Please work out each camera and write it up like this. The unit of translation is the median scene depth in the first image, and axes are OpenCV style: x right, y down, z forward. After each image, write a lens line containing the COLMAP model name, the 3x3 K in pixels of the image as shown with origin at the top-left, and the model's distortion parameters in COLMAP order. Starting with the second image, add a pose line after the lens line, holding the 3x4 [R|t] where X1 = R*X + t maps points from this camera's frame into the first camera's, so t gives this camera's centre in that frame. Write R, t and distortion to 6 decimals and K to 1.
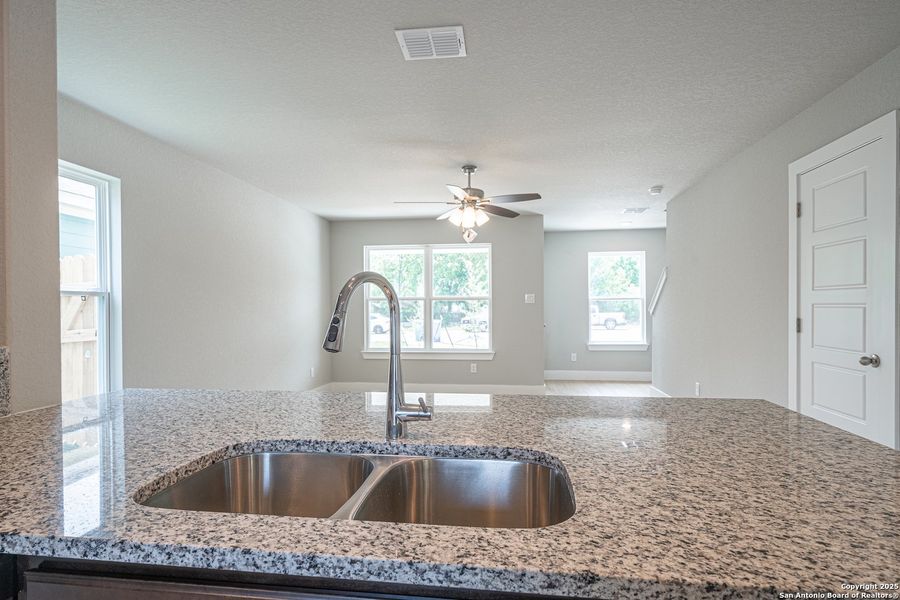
lens RADIAL K [[488.7, 0, 441.5], [0, 488.7, 317.8], [0, 0, 1]] dist [0.006380, 0.000343]
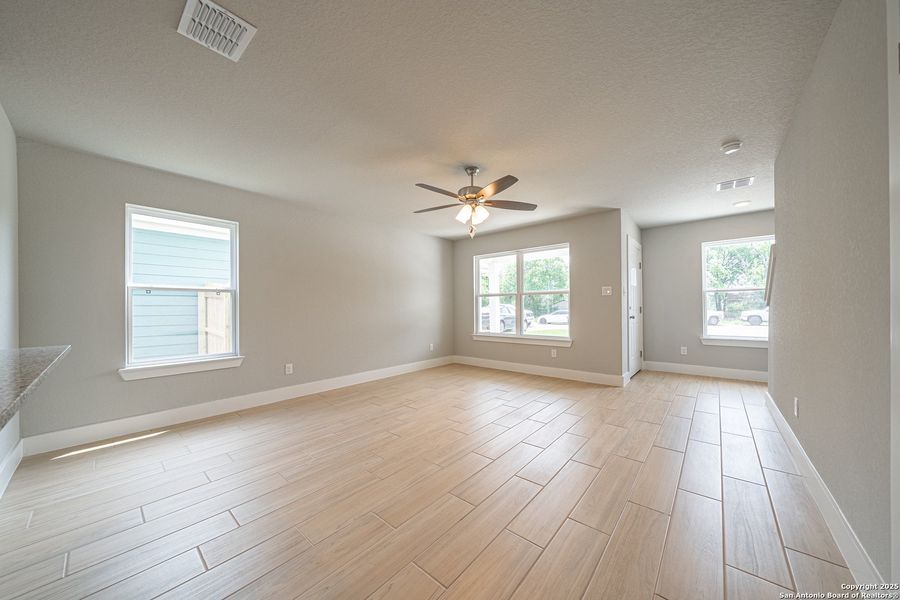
lens RADIAL K [[303.1, 0, 448.7], [0, 303.1, 303.7], [0, 0, 1]] dist [-0.002542, -0.000041]
pose [[0.832564, -0.007324, -0.553880, 0.248122], [-0.009097, 0.999597, -0.026891, 0.008035], [0.553854, 0.027427, 0.832162, 0.265423]]
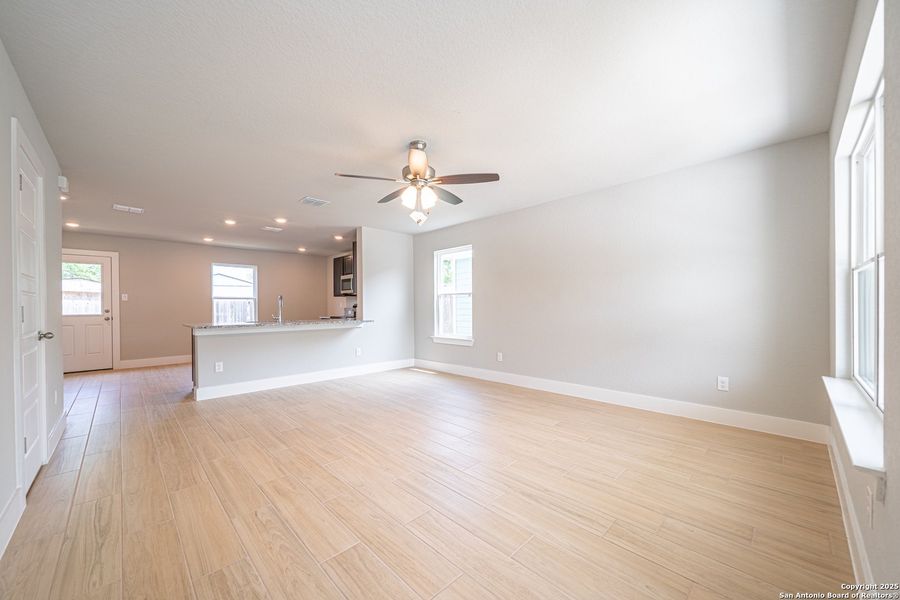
lens RADIAL K [[338.4, 0, 445.6], [0, 338.4, 307.2], [0, 0, 1]] dist [0.000474, 0.000010]
pose [[-0.614724, 0.015961, -0.788581, 0.349977], [-0.001879, 0.999763, 0.021701, -0.008800], [0.788740, 0.014822, -0.614548, 0.983066]]
